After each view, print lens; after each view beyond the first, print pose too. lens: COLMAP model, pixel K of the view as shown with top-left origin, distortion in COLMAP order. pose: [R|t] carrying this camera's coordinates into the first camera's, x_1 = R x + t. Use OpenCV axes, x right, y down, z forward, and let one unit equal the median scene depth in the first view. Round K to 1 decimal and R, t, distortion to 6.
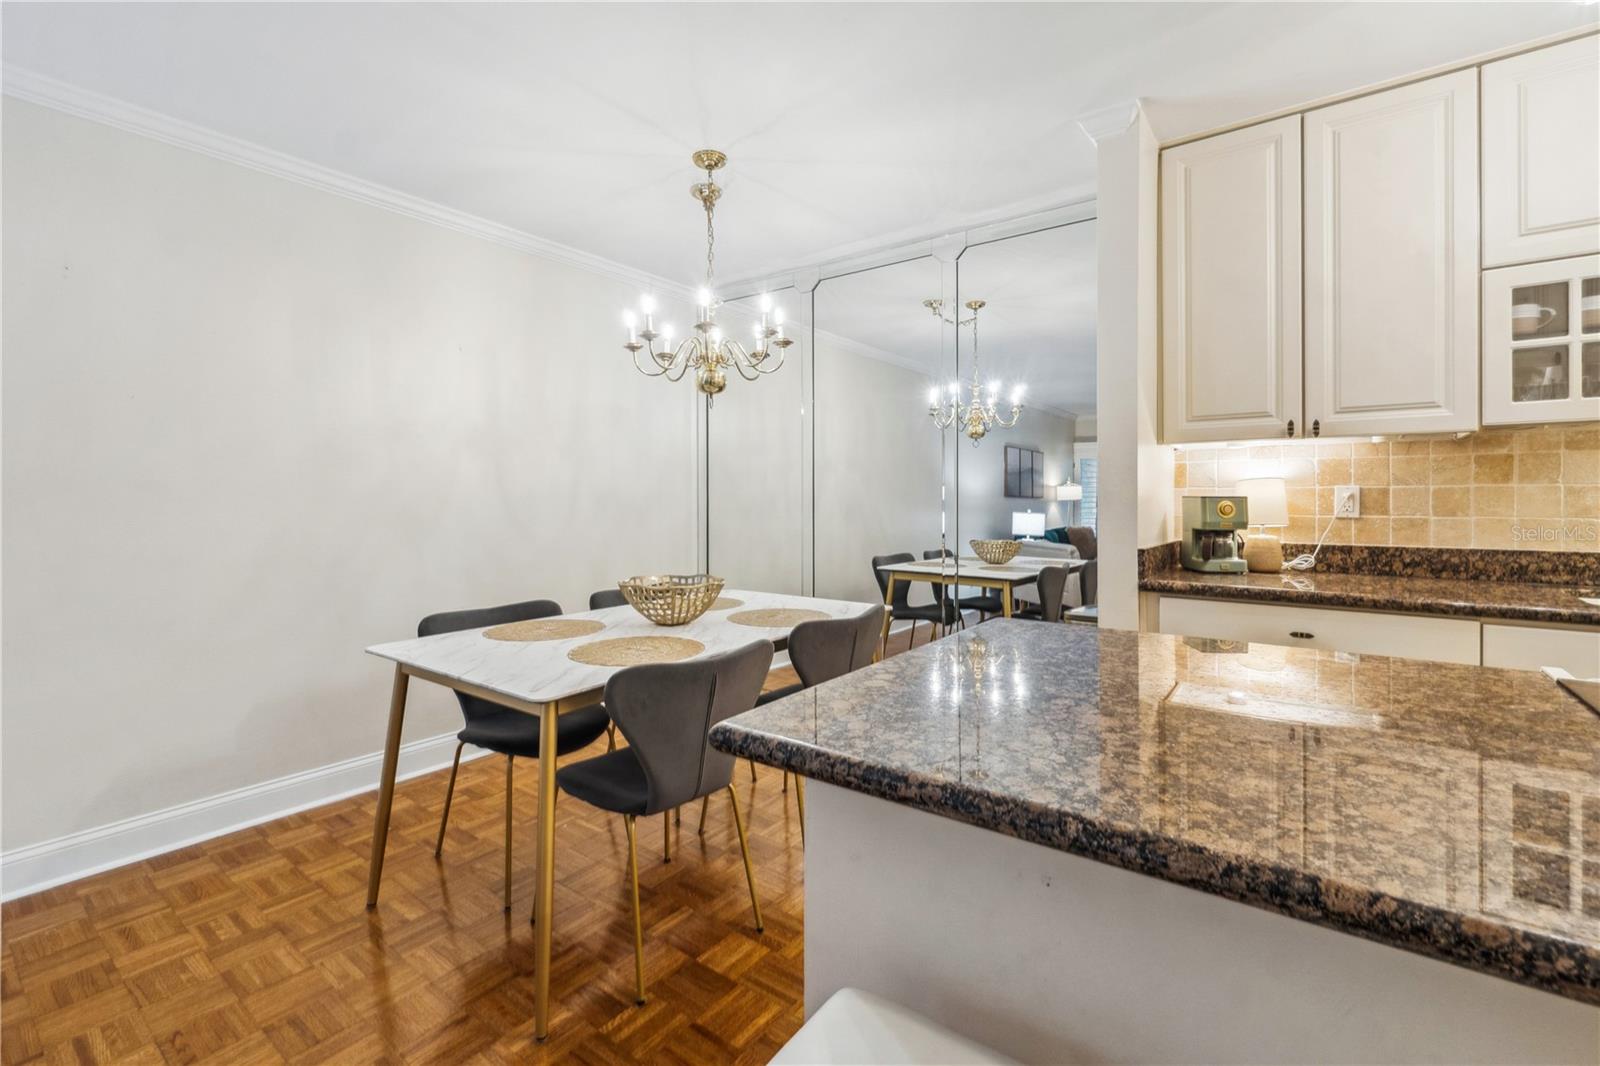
lens RADIAL K [[713.4, 0, 797.2], [0, 713.4, 501.4], [0, 0, 1]] dist [-0.000448, 0.000239]
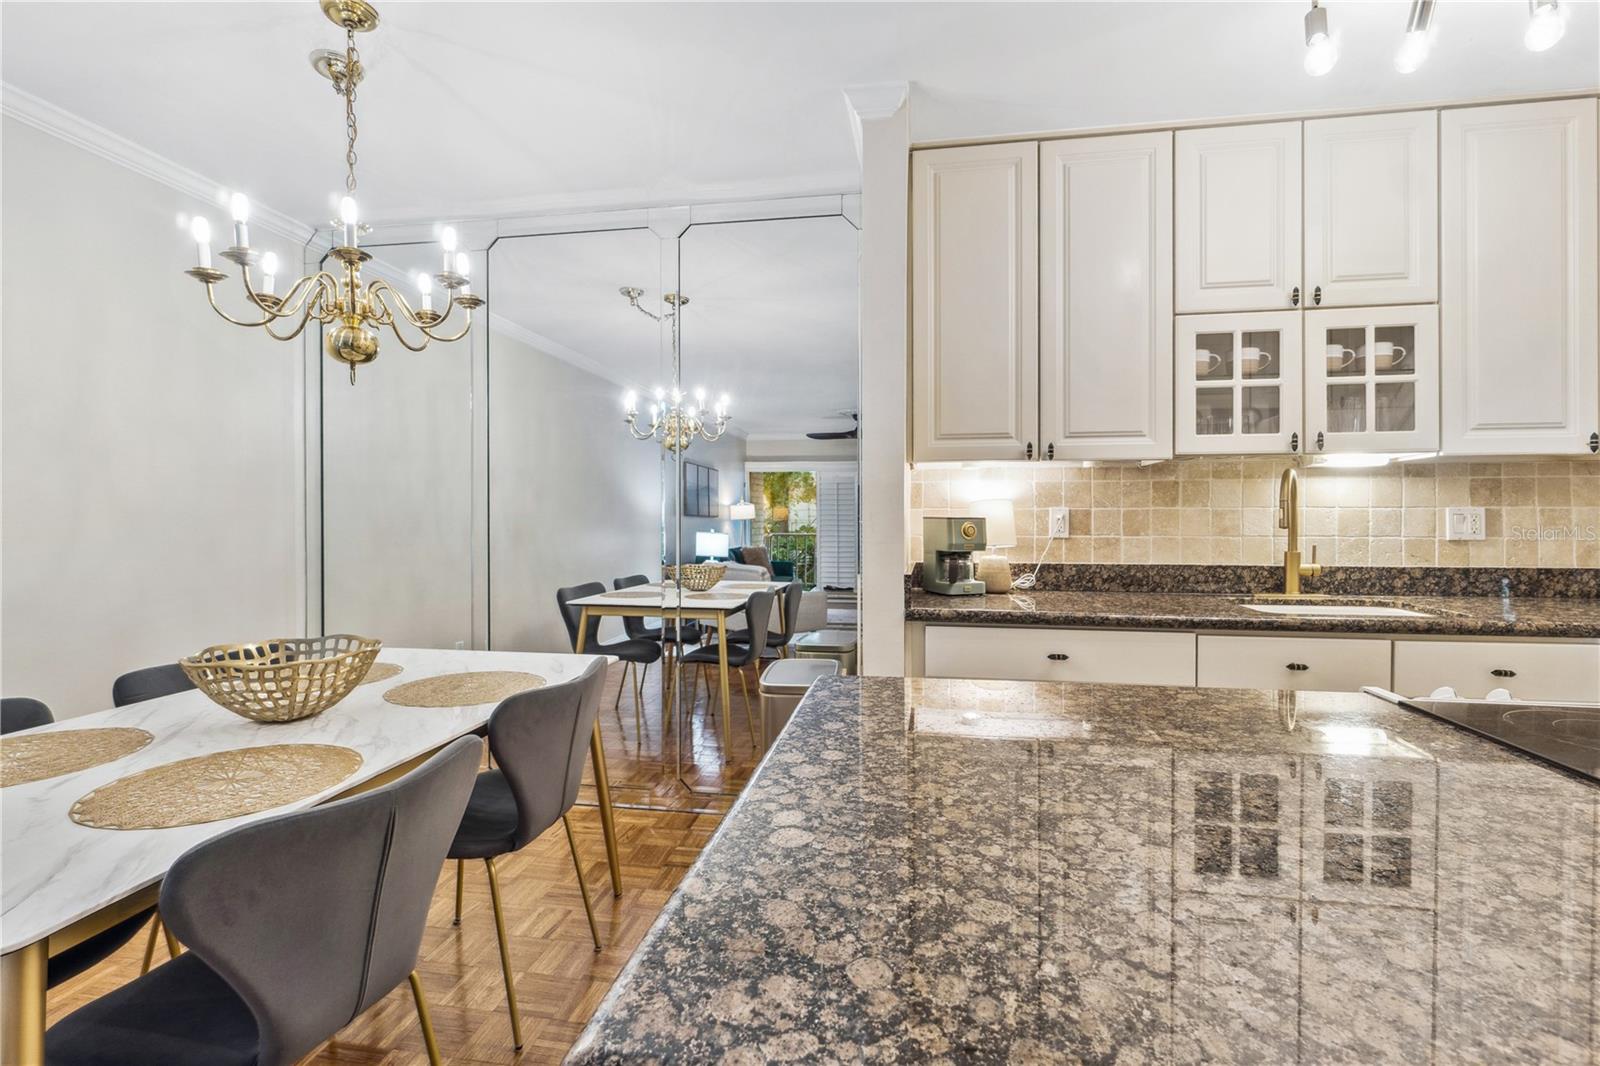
lens RADIAL K [[739.3, 0, 802.1], [0, 739.3, 520.7], [0, 0, 1]] dist [-0.002109, 0.000062]
pose [[0.885791, -0.000927, 0.464084, -0.073654], [0.000722, 1.000000, 0.000620, -0.003400], [-0.464084, -0.000214, 0.885791, 0.204645]]
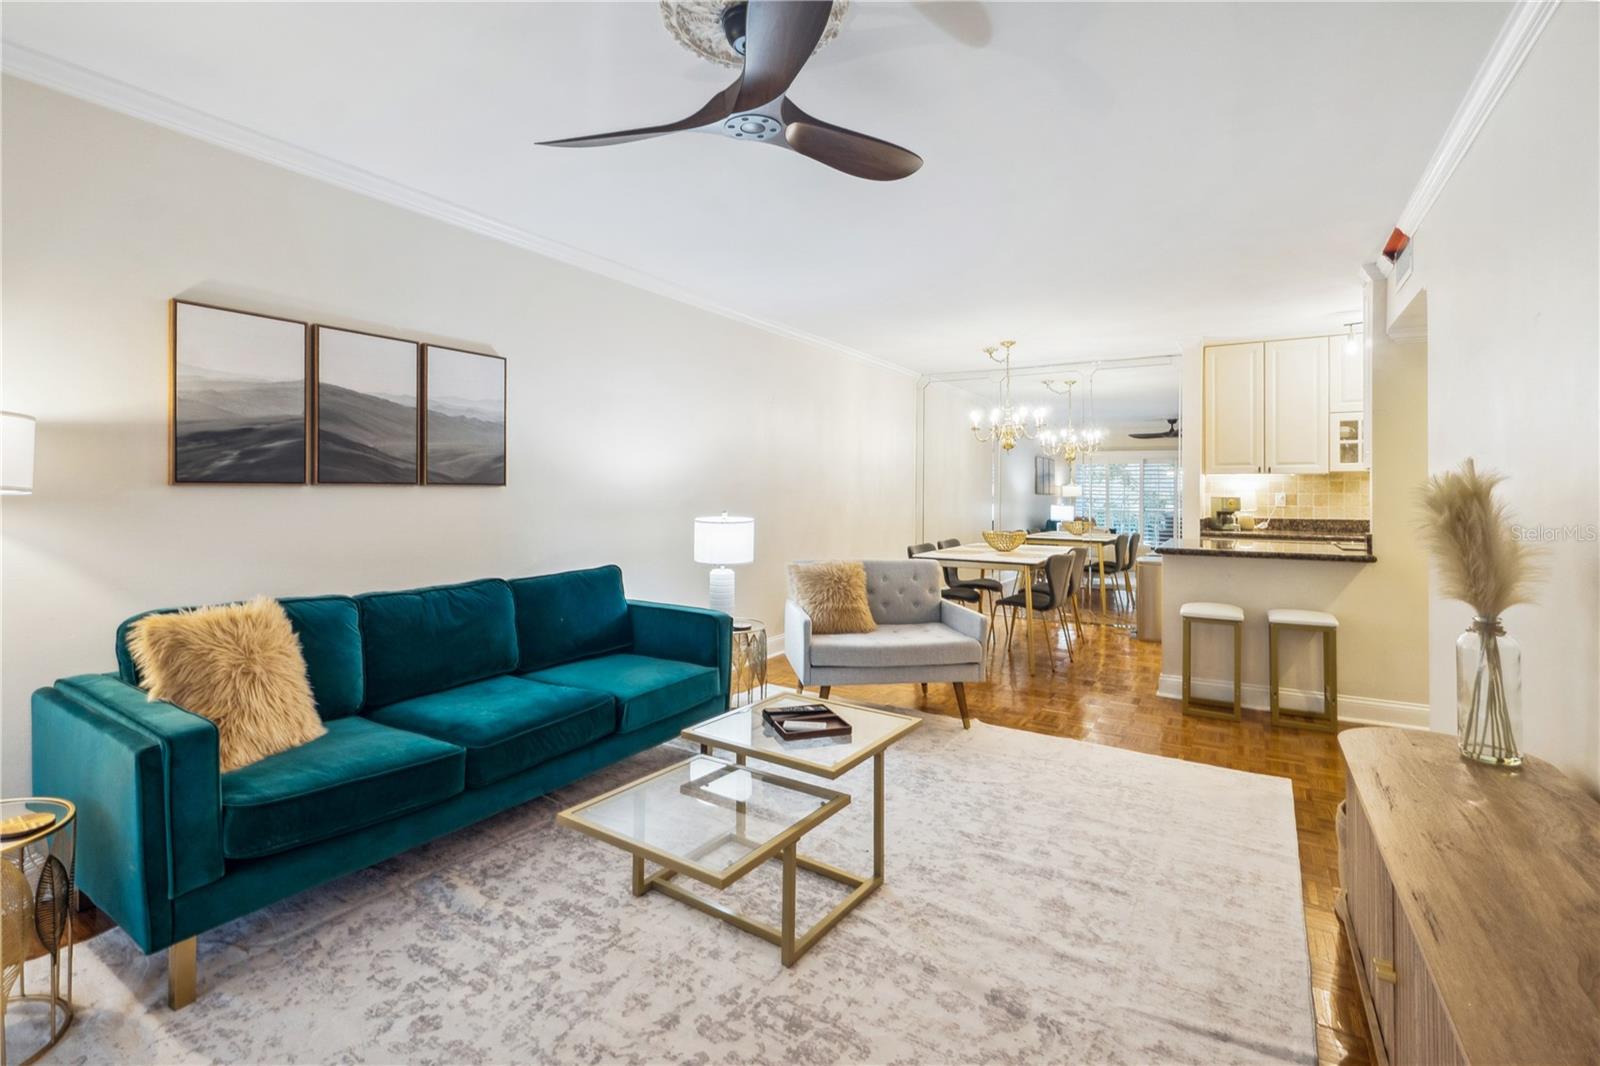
lens RADIAL K [[726.7, 0, 791.4], [0, 726.7, 484.7], [0, 0, 1]] dist [-0.001201, 0.000270]
pose [[0.996930, 0.009676, 0.077696, -1.021844], [-0.008698, 0.999879, -0.012912, -0.004808], [-0.077811, 0.012196, 0.996893, -1.259883]]
